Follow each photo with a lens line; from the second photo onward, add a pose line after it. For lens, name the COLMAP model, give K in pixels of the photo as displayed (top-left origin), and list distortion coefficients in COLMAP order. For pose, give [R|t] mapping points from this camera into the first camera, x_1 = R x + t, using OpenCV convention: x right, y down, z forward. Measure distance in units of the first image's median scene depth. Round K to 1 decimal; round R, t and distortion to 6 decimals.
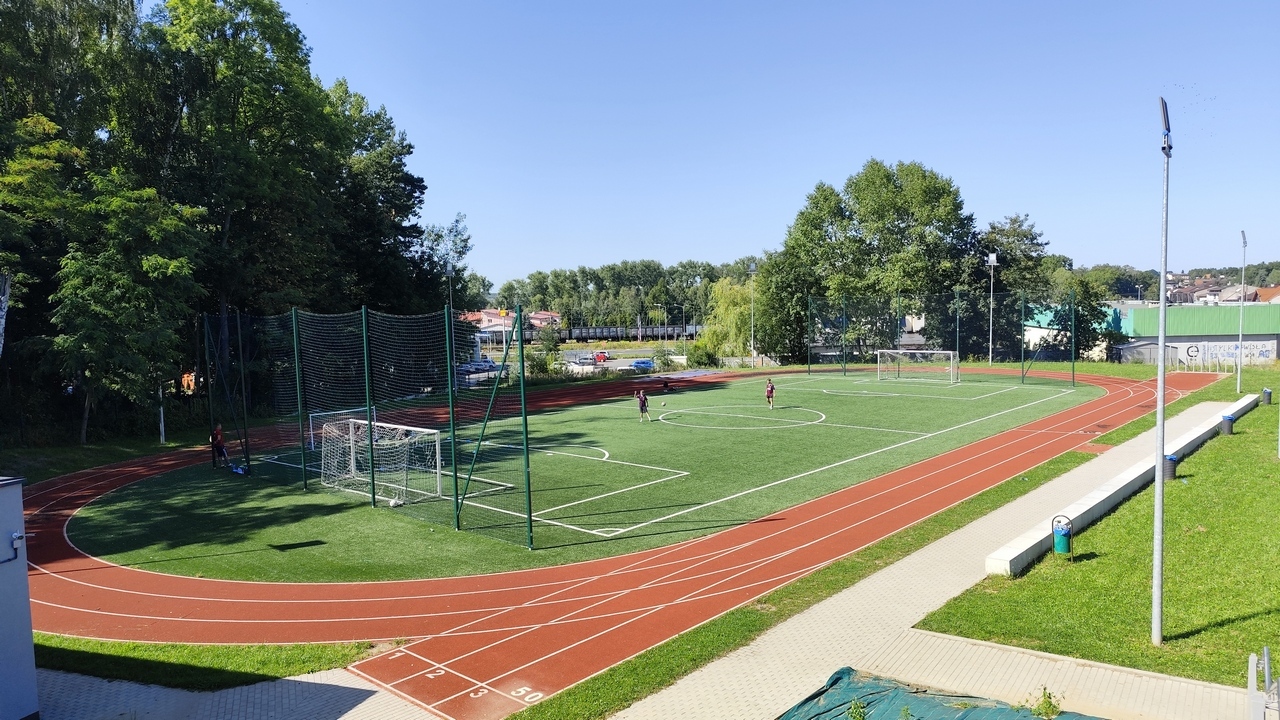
lens RADIAL K [[869.2, 0, 639.2], [0, 869.2, 362.4], [0, 0, 1]] dist [0.002227, 0.000291]
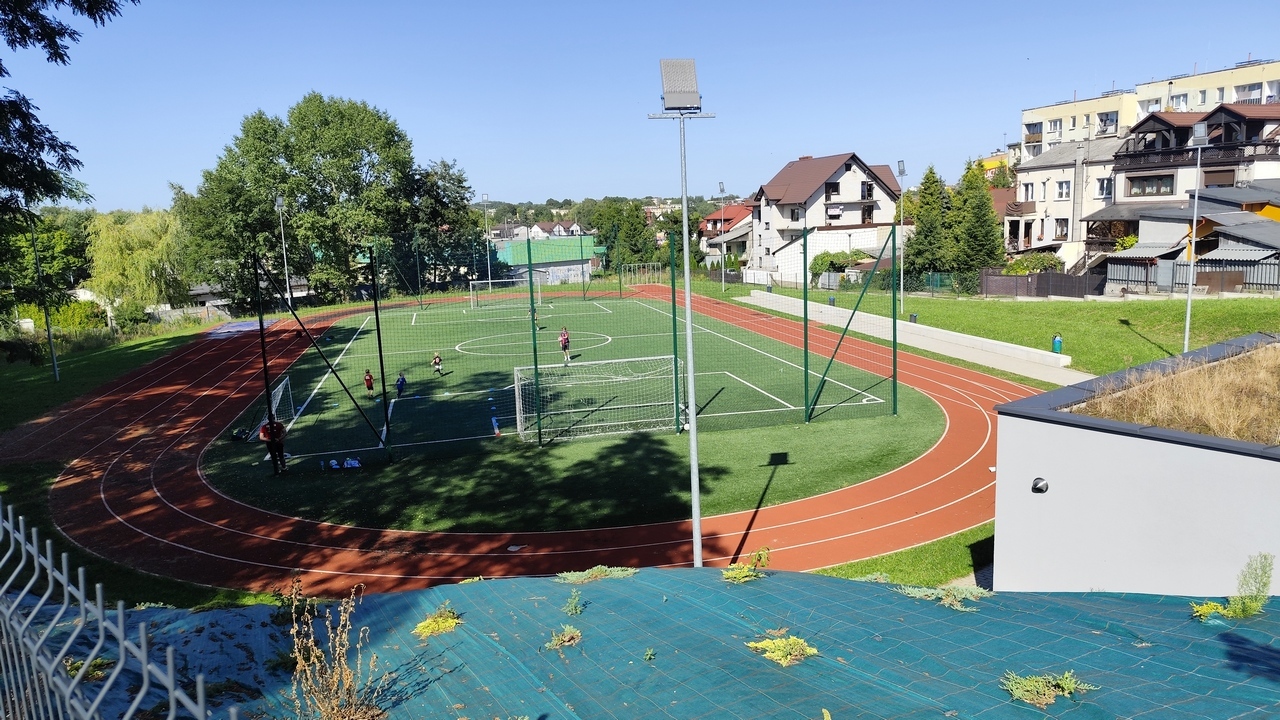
lens RADIAL K [[869.2, 0, 639.3], [0, 869.2, 361.1], [0, 0, 1]] dist [0.002227, 0.000291]
pose [[0.570834, -0.129121, 0.810849, -0.360922], [0.080120, 0.991604, 0.101500, -0.006361], [-0.817147, 0.007026, 0.576386, 0.149342]]
